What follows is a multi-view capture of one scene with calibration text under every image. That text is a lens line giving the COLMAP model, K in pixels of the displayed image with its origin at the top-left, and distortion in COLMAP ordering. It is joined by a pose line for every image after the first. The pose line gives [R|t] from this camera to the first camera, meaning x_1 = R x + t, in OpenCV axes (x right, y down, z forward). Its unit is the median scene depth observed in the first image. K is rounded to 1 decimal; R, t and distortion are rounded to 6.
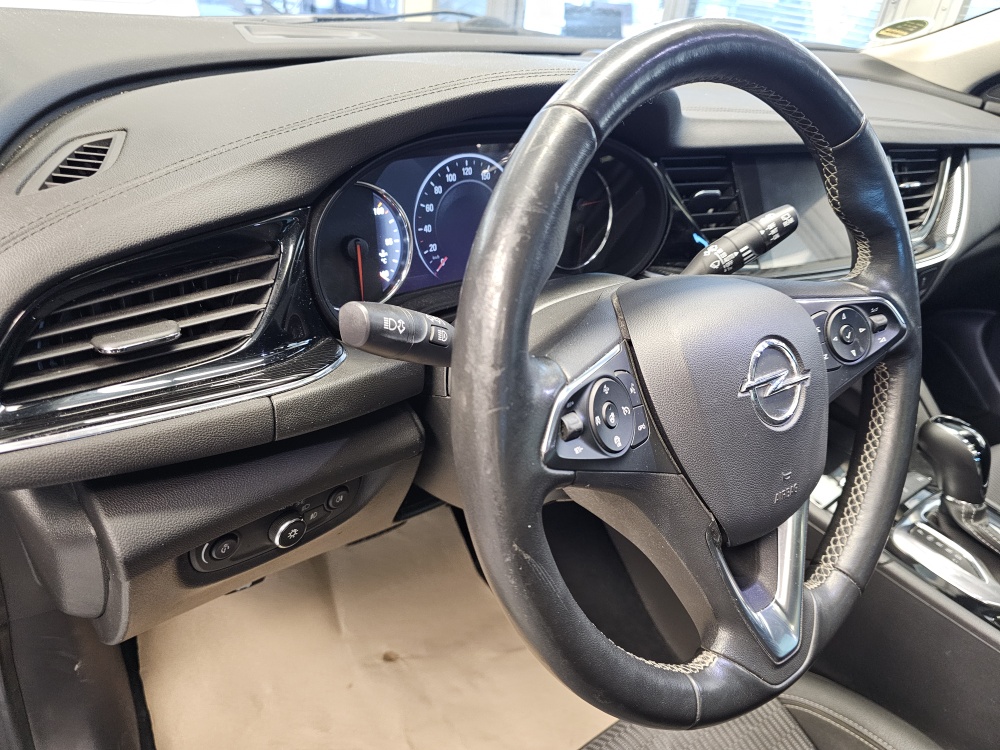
lens RADIAL K [[714.3, 0, 503.7], [0, 714.3, 366.0], [0, 0, 1]] dist [0.056604, -0.052985]
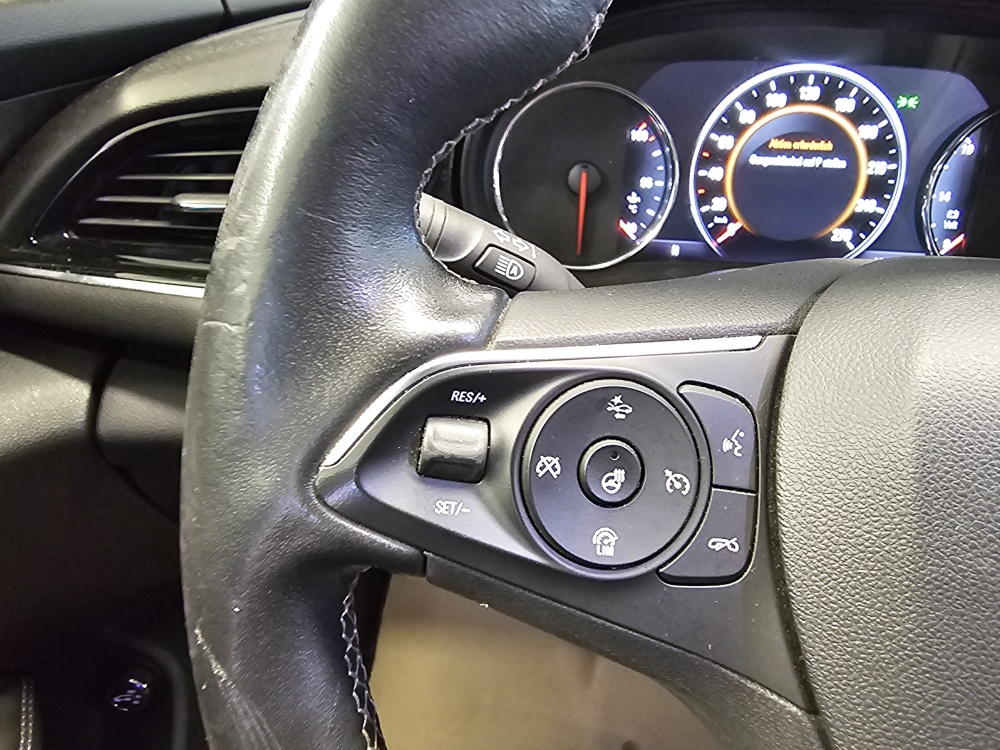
lens RADIAL K [[696.1, 0, 490.3], [0, 696.1, 371.7], [0, 0, 1]] dist [-0.000288, -0.002176]
pose [[0.719476, 0.254486, -0.646213, 0.211393], [-0.287986, 0.956005, 0.055849, 0.007815], [0.631996, 0.145918, 0.761111, 0.411848]]
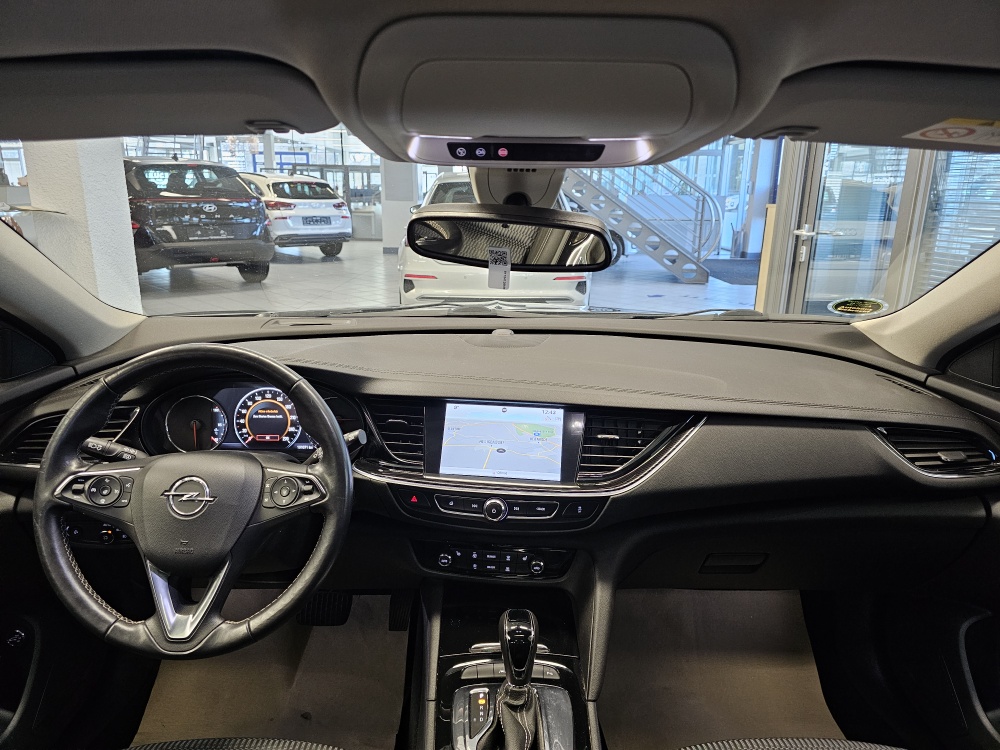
lens RADIAL K [[714.3, 0, 515.1], [0, 714.3, 368.3], [0, 0, 1]] dist [0.056604, -0.052985]
pose [[0.785617, 0.055506, -0.616218, 1.781117], [-0.230555, 0.950499, -0.208319, -0.090000], [0.574152, 0.305731, 0.759525, -0.151673]]
